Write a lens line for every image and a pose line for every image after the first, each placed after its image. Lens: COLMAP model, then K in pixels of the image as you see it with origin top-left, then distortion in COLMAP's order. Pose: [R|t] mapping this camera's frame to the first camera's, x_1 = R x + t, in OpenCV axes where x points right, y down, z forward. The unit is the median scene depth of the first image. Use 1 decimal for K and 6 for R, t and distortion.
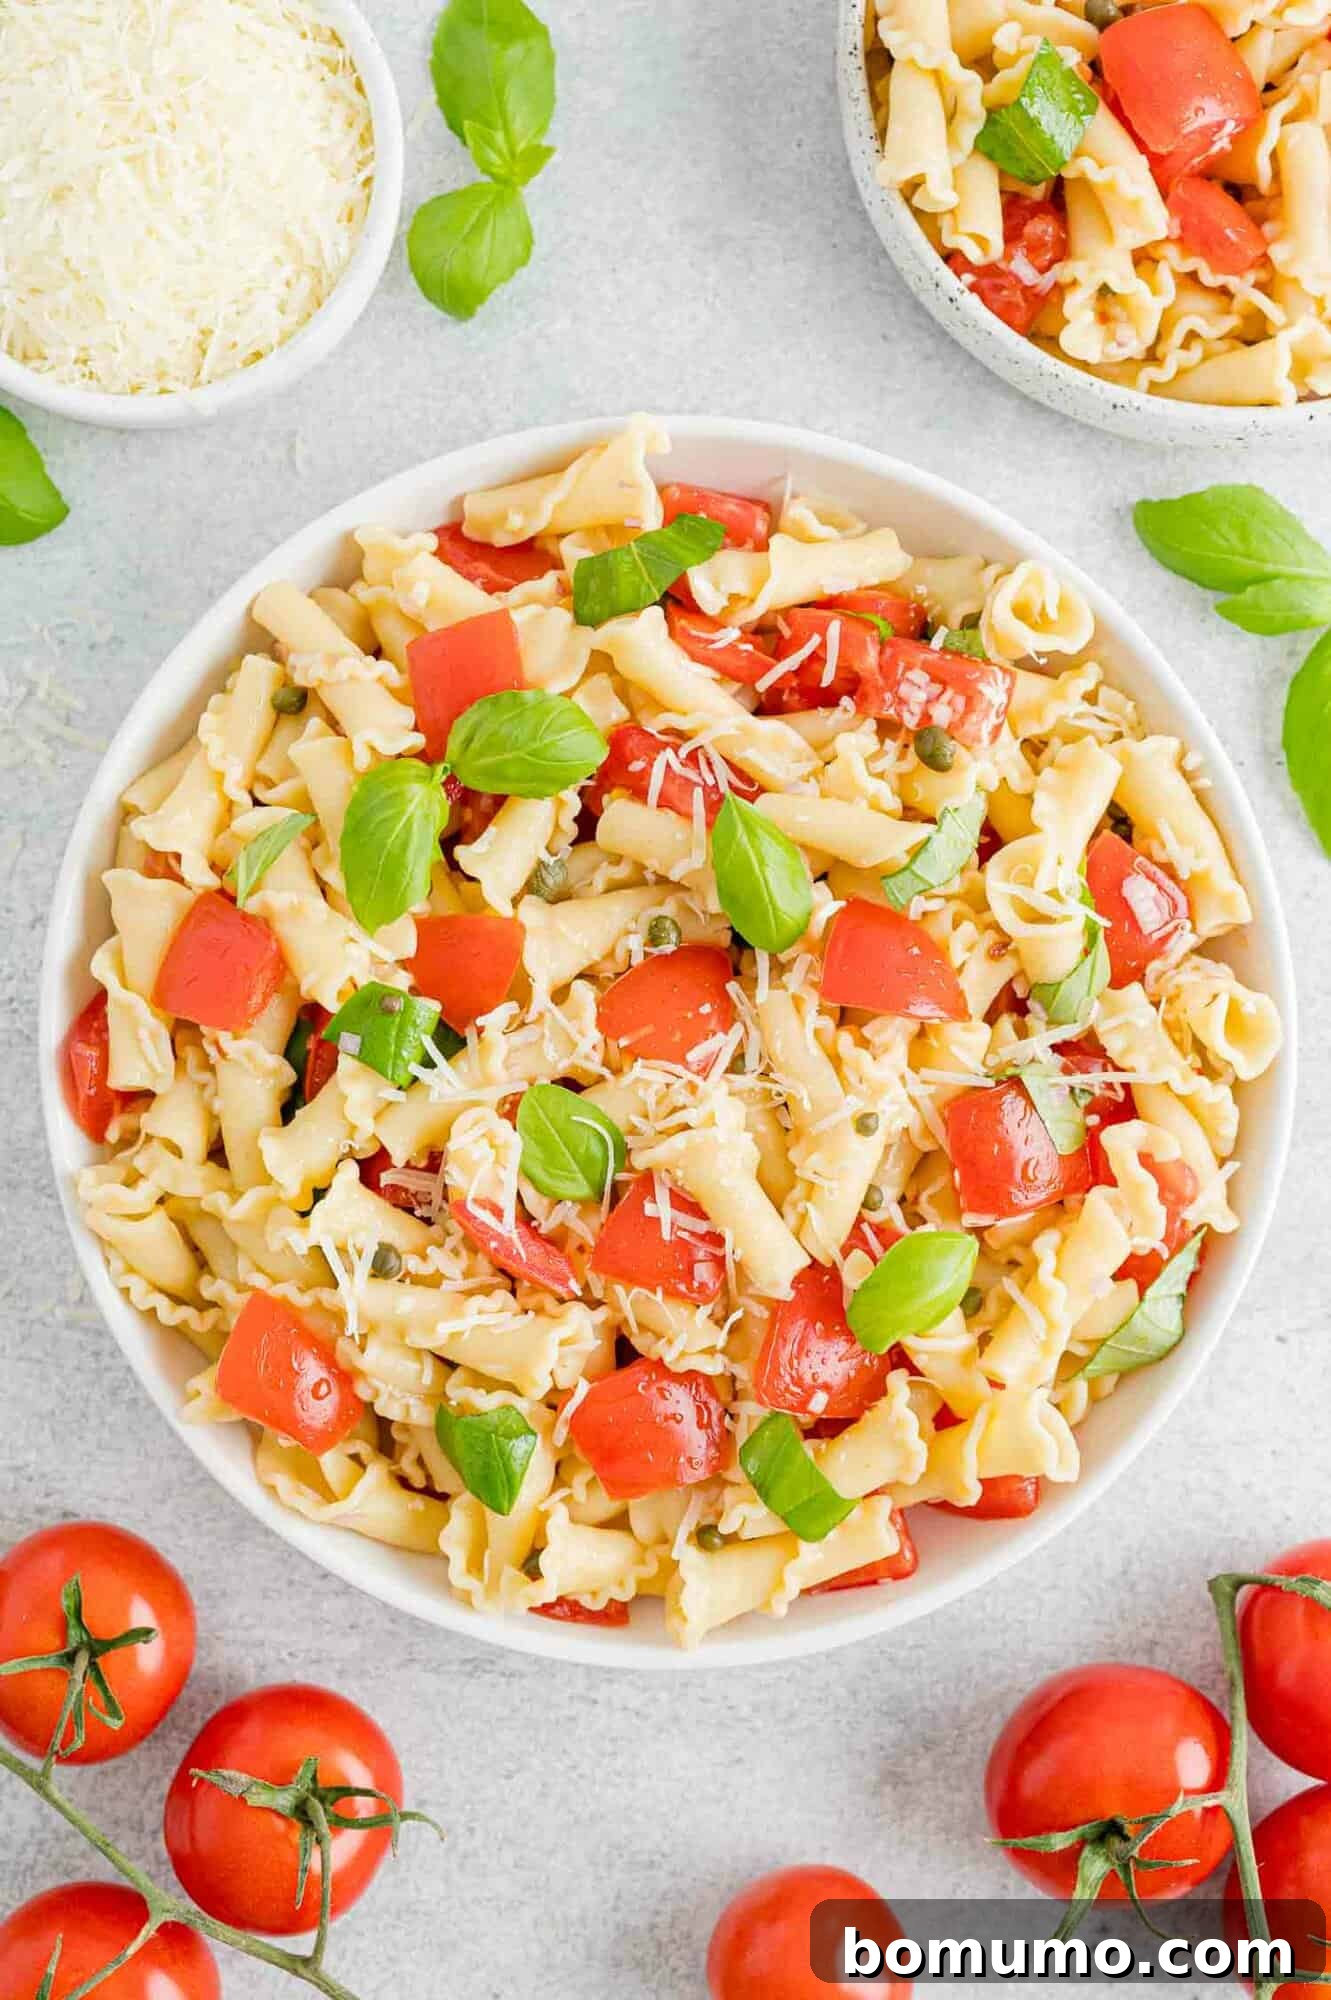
lens RADIAL K [[3481.7, 0, 601.6], [0, 3481.7, 989.6], [0, 0, 1]] dist [-0.070655, 0.000000]
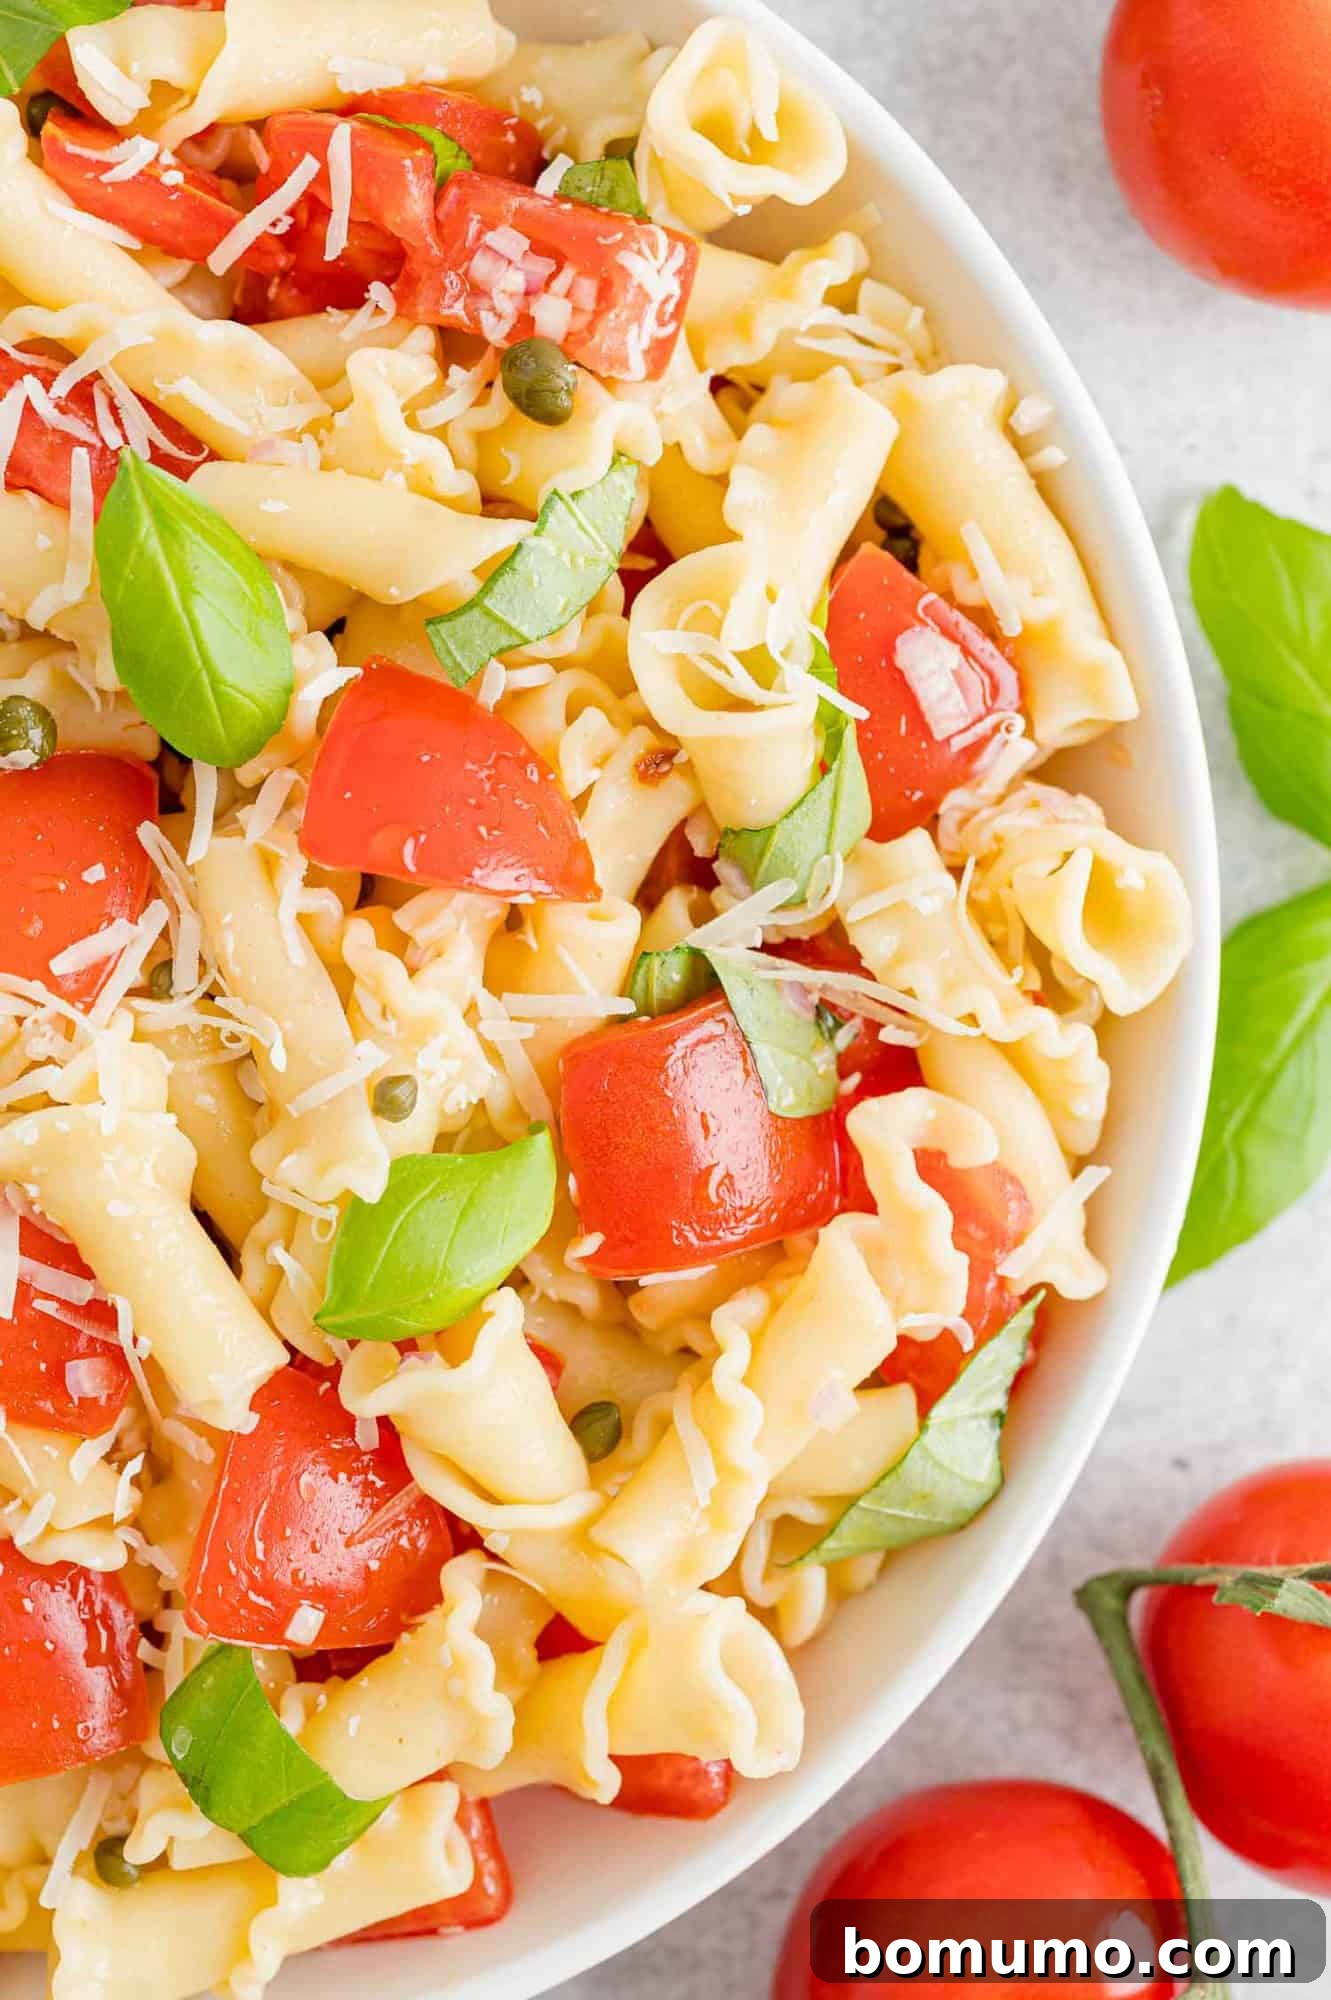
lens RADIAL K [[3481.7, 0, 671.0], [0, 3481.7, 997.3], [0, 0, 1]] dist [-0.070655, 0.000000]
pose [[0.998934, 0.005120, 0.045885, 0.091953], [-0.006882, 0.999242, 0.038307, 0.003445], [-0.045654, -0.038582, 0.998212, 0.471484]]
